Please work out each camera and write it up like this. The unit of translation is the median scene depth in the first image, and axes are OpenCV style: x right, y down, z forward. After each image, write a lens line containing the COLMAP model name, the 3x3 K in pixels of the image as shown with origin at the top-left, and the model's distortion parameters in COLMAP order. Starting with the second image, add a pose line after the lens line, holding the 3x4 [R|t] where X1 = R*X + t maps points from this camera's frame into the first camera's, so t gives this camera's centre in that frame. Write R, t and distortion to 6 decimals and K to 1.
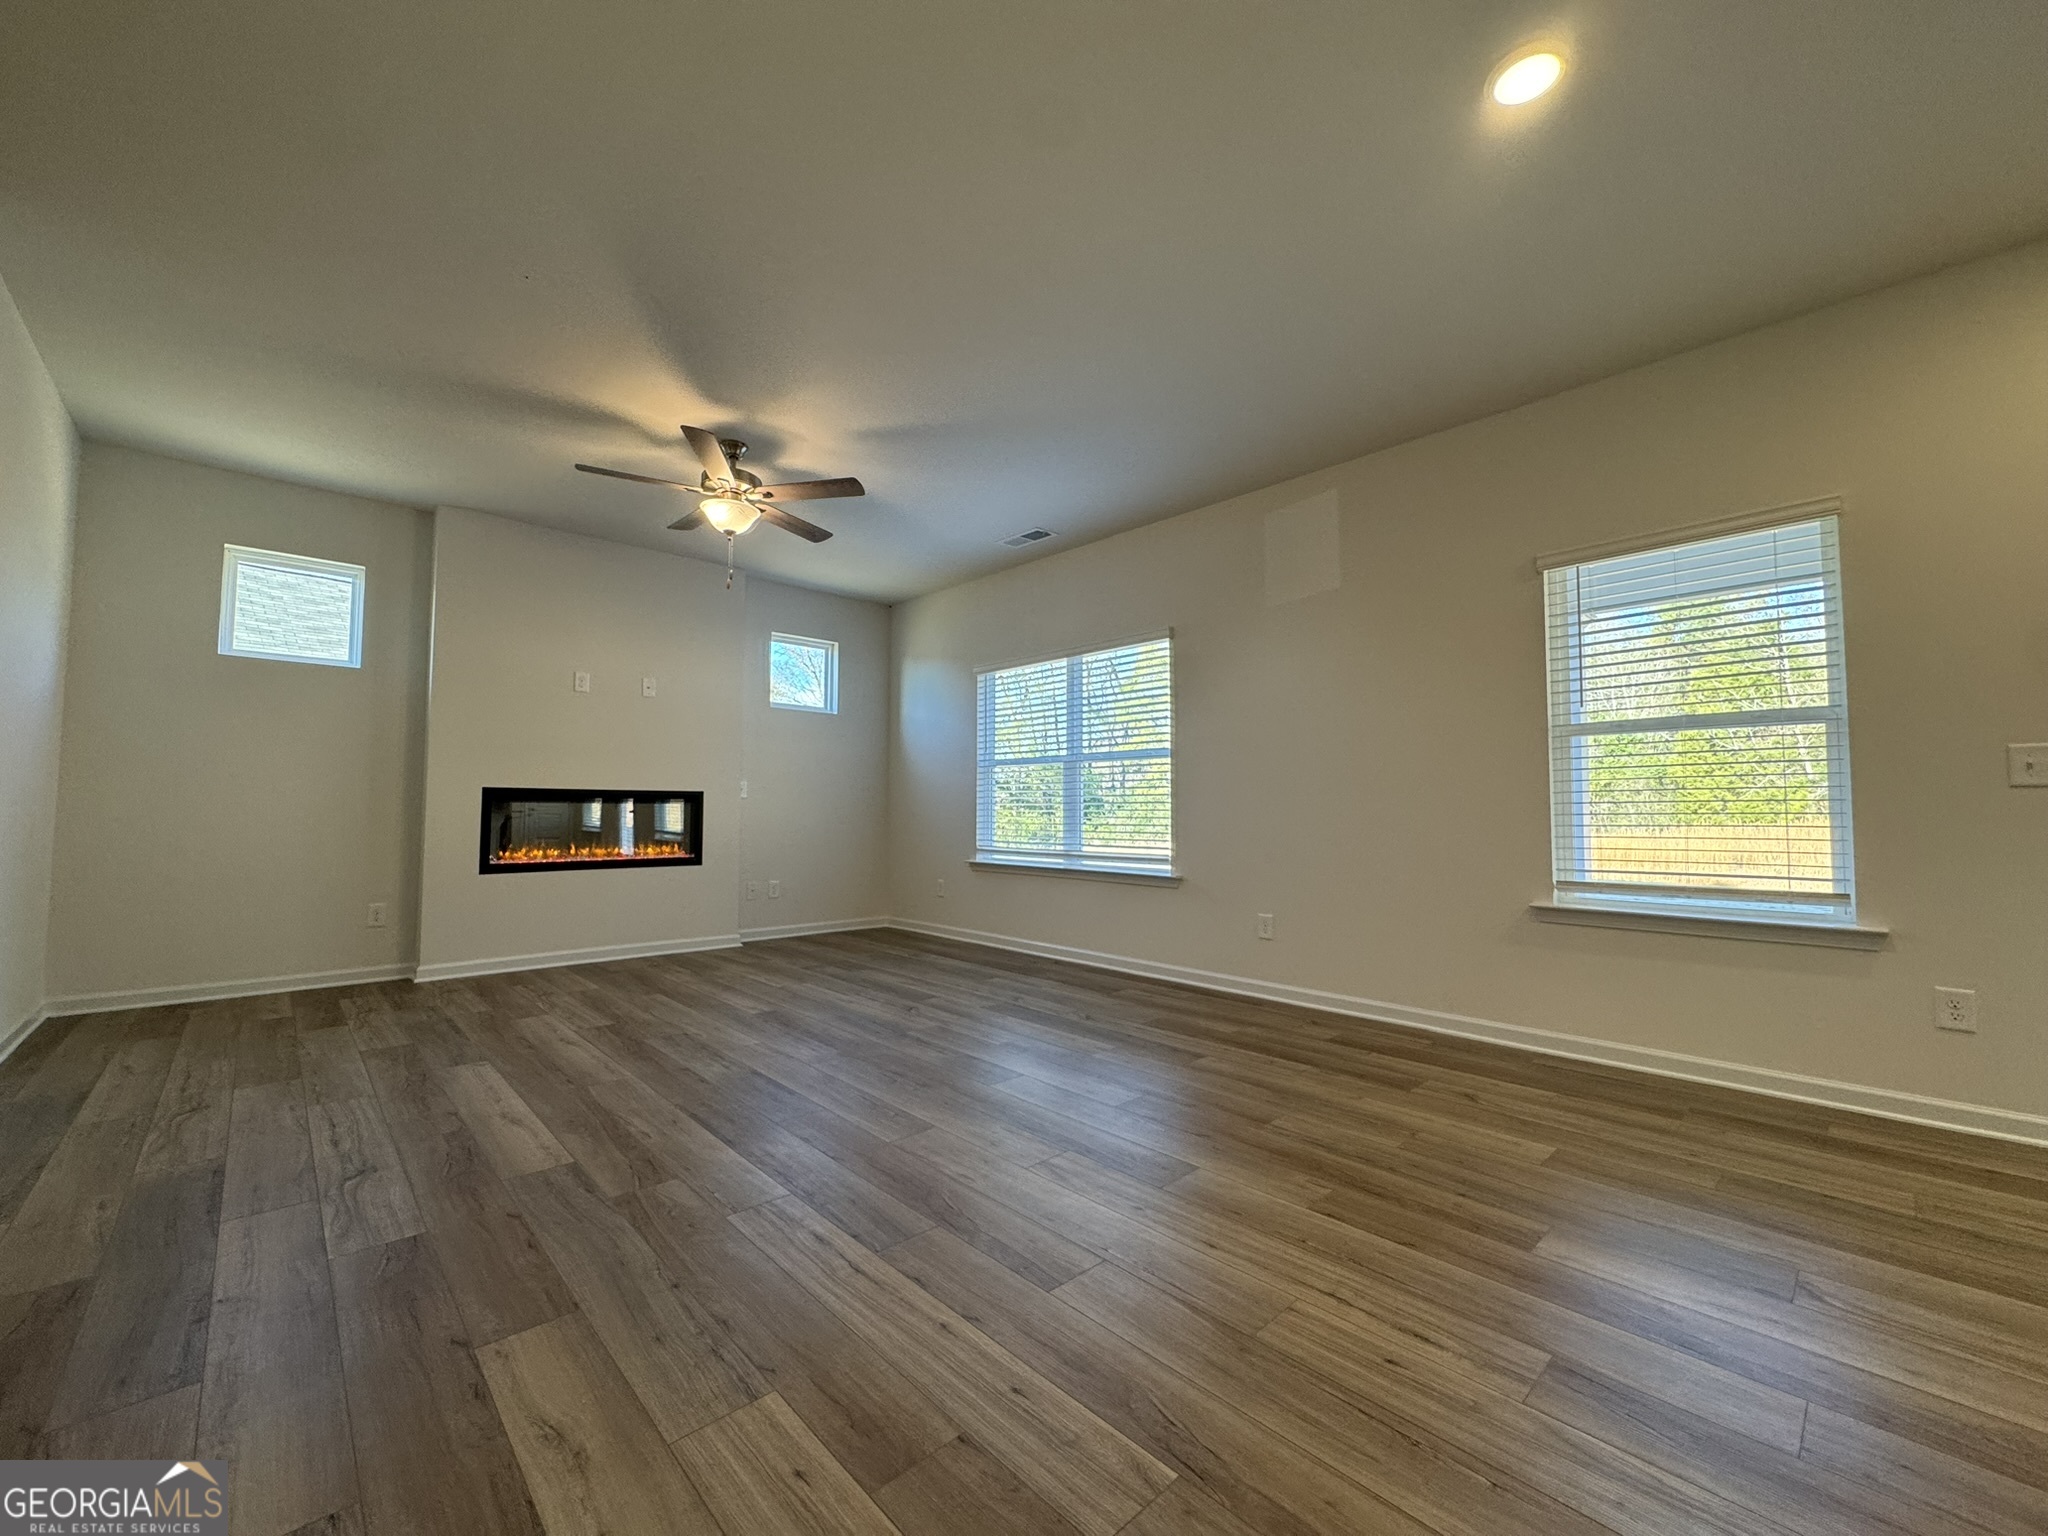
lens RADIAL K [[817.7, 0, 1022.1], [0, 817.7, 768.8], [0, 0, 1]] dist [-0.004204, 0.000357]
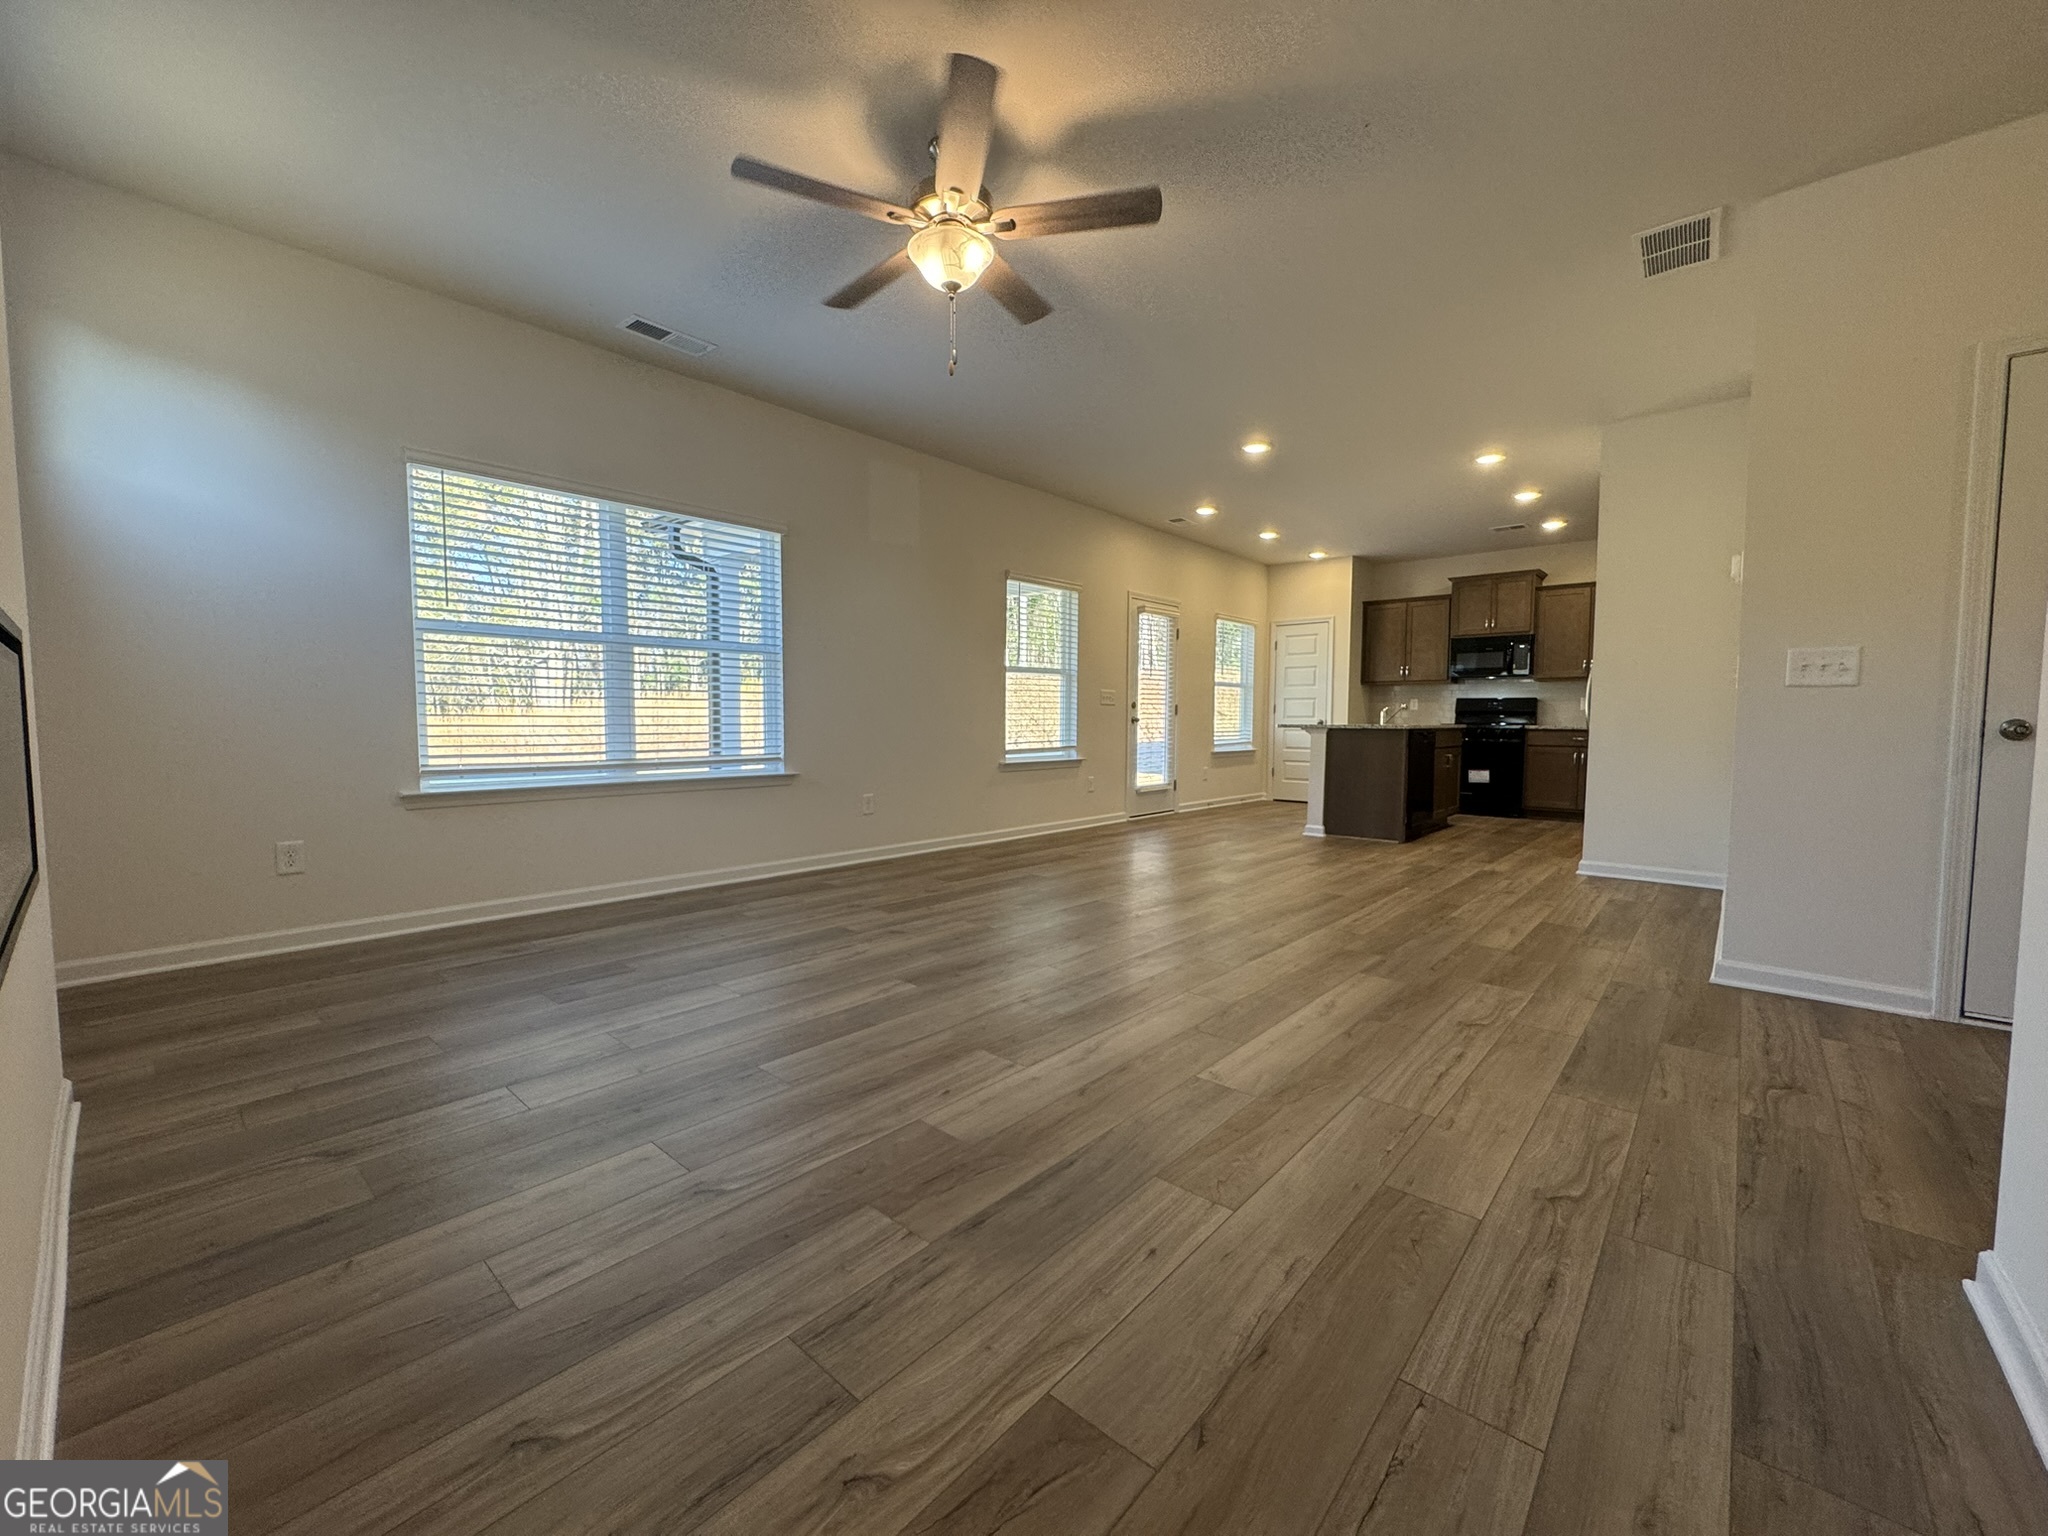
lens RADIAL K [[817.7, 0, 1028.5], [0, 817.7, 764.1], [0, 0, 1]] dist [-0.004204, 0.000357]
pose [[-0.100529, -0.060211, 0.993111, -0.851853], [-0.056440, 0.996905, 0.054728, 0.046024], [-0.993332, -0.050549, -0.103617, 0.800725]]
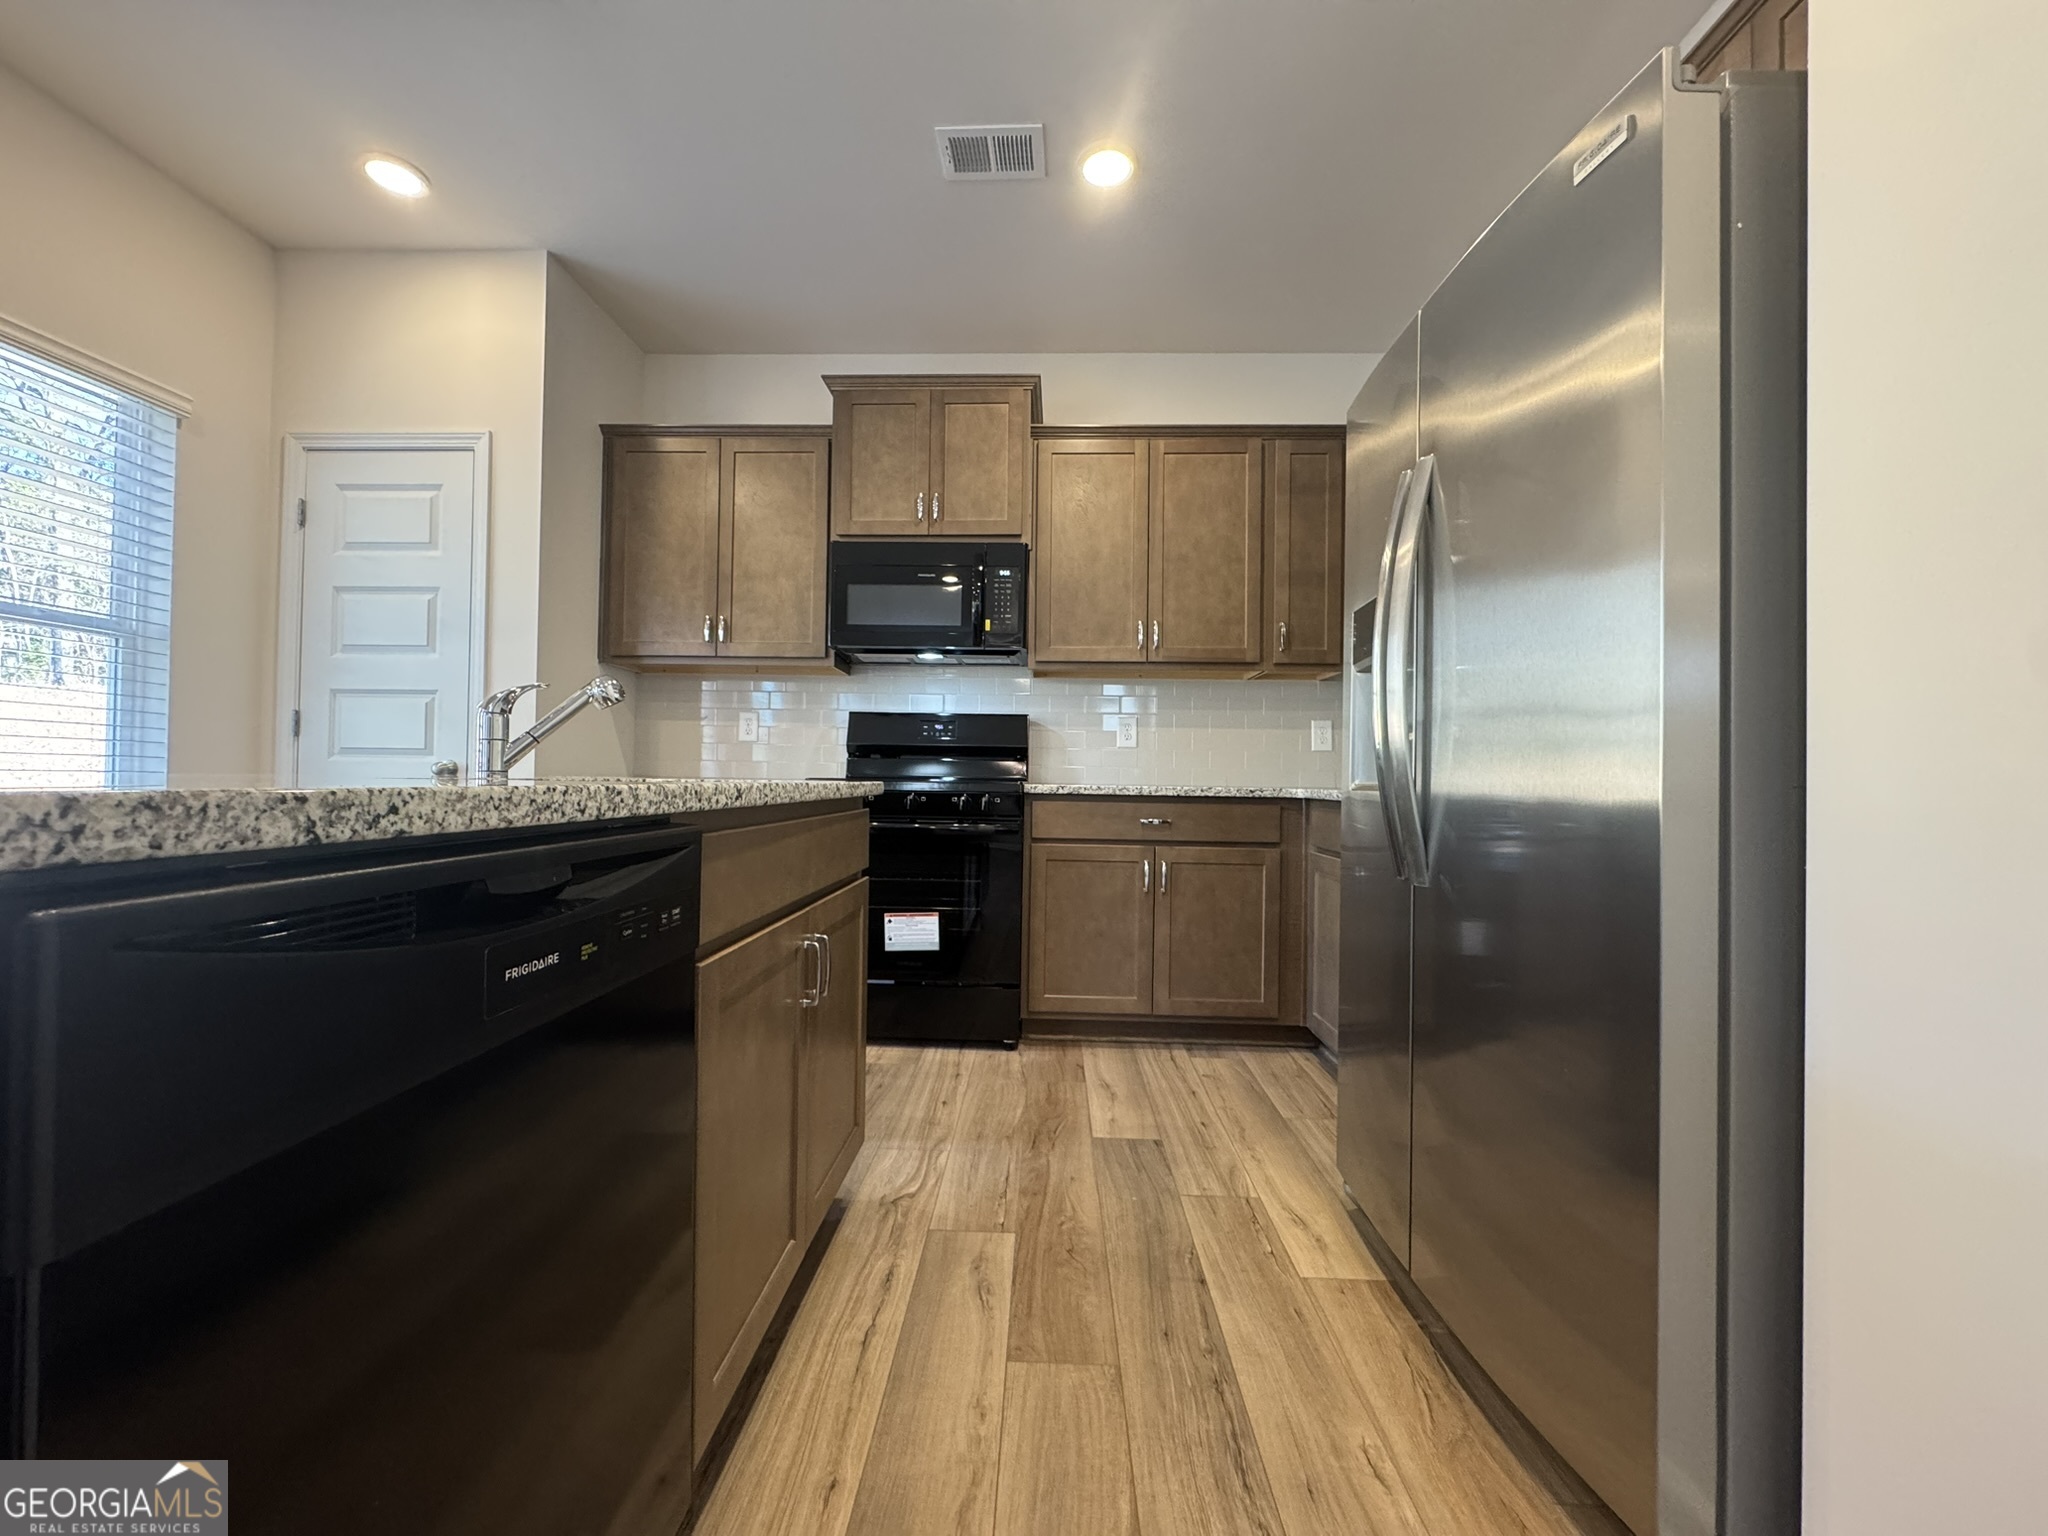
lens RADIAL K [[817.7, 0, 1019.2], [0, 817.7, 766.7], [0, 0, 1]] dist [-0.004204, 0.000357]
pose [[-0.706457, -0.003197, 0.707748, 0.286153], [-0.052917, 0.997429, -0.048315, 0.019428], [-0.705775, -0.071584, -0.704810, 0.048261]]
